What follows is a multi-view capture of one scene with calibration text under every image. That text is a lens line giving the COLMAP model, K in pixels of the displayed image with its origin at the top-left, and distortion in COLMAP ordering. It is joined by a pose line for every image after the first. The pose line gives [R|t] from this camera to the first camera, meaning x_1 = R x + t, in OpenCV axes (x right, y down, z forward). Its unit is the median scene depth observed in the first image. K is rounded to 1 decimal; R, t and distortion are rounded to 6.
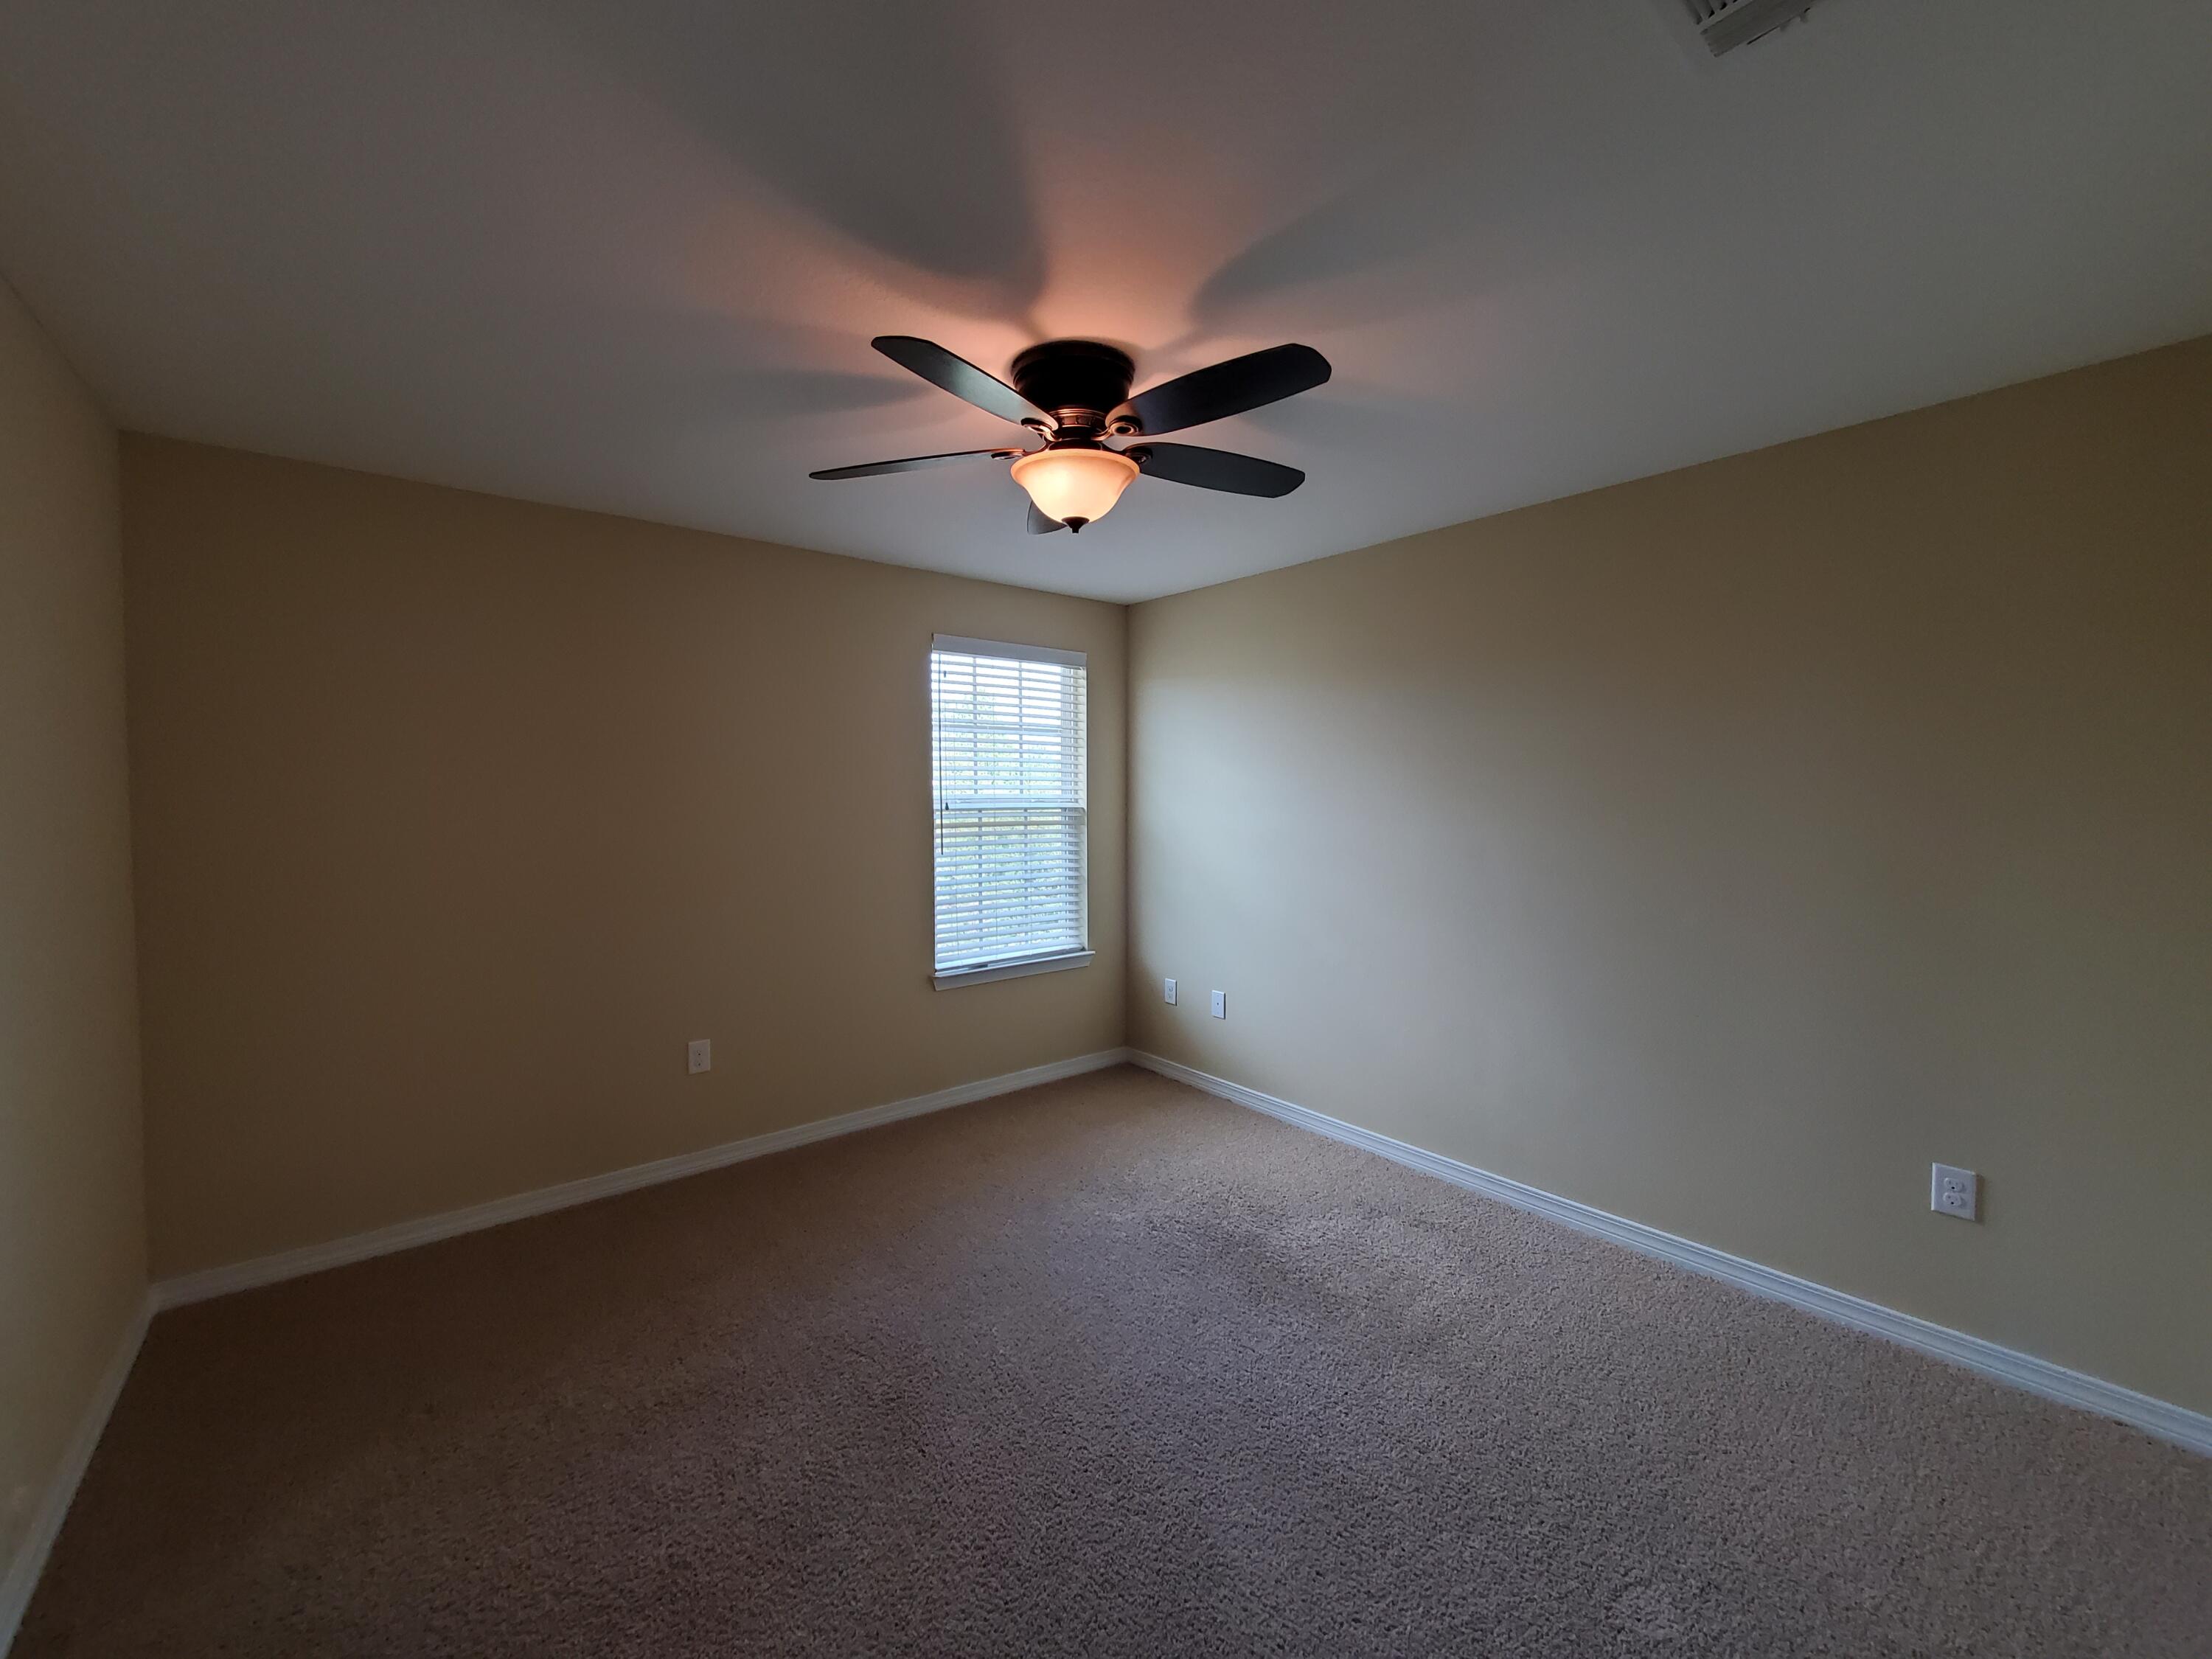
lens RADIAL K [[881.0, 0, 1095.3], [0, 881.0, 826.7], [0, 0, 1]] dist [-0.002460, -0.001326]
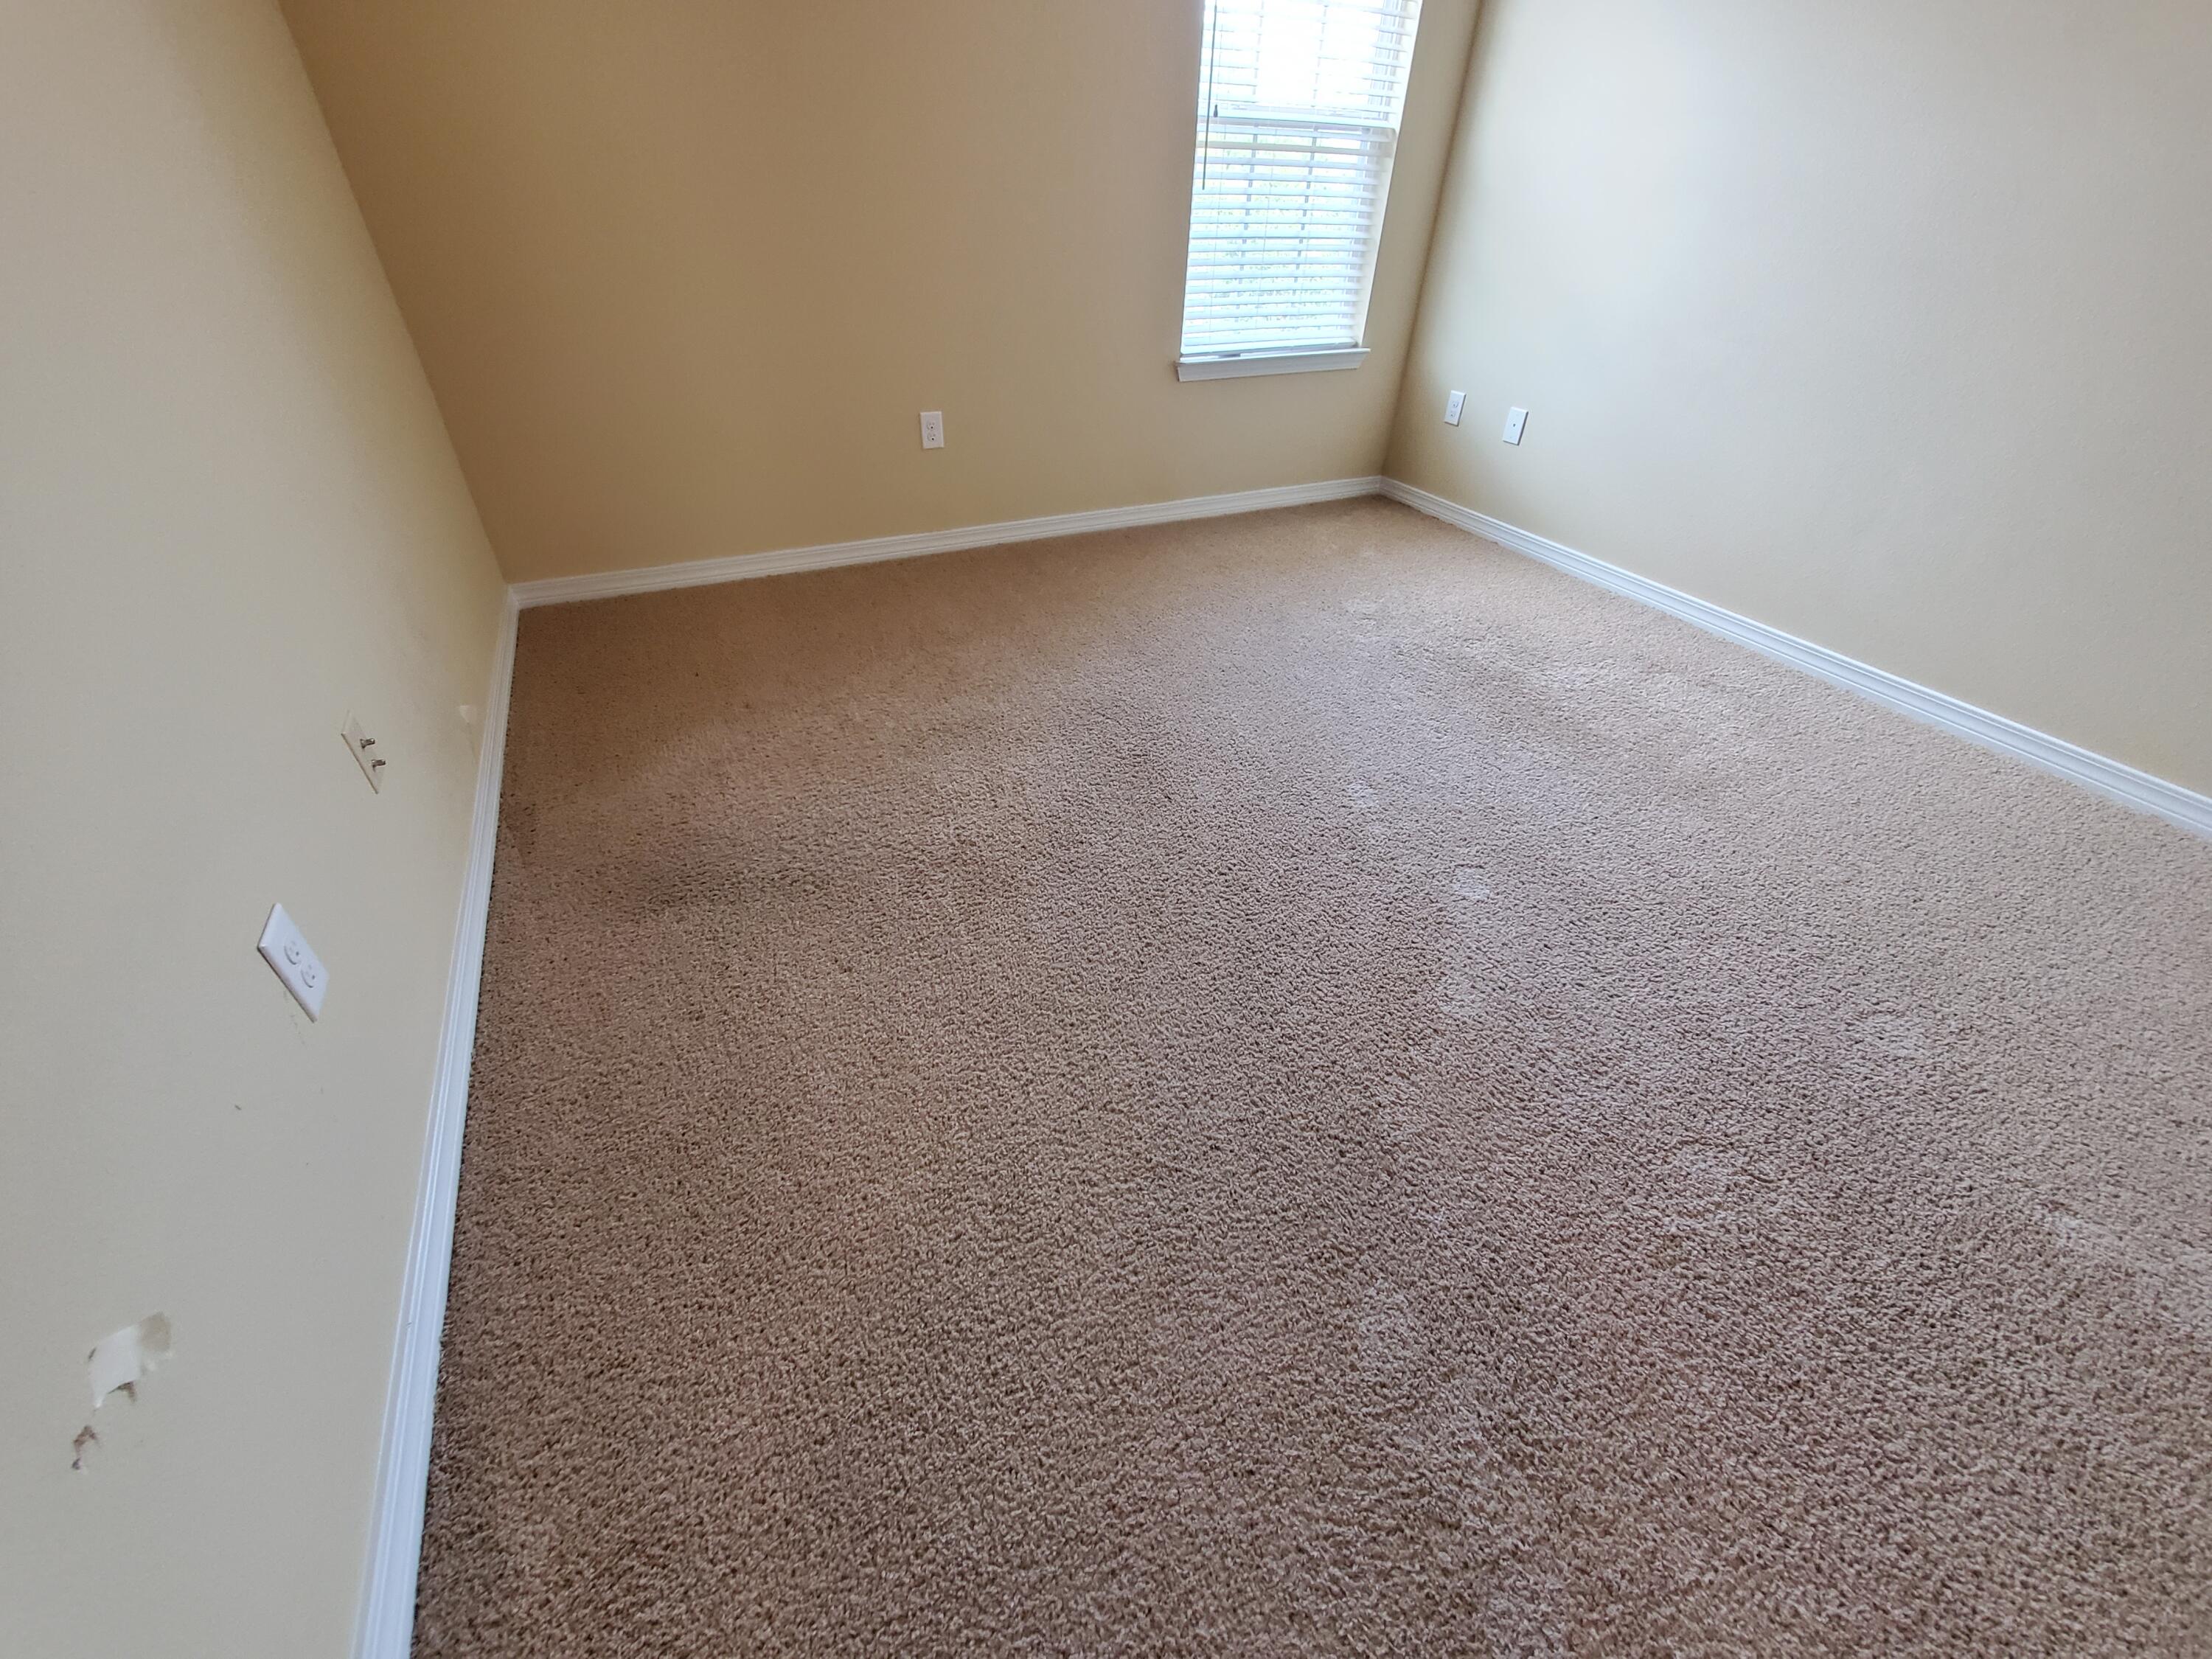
lens RADIAL K [[881.0, 0, 1100.9], [0, 881.0, 820.3], [0, 0, 1]] dist [-0.002460, -0.001326]
pose [[0.973082, 0.158342, -0.167452, -0.063271], [-0.037856, 0.826544, 0.561598, 0.088687], [0.227331, -0.540141, 0.810289, 0.061876]]
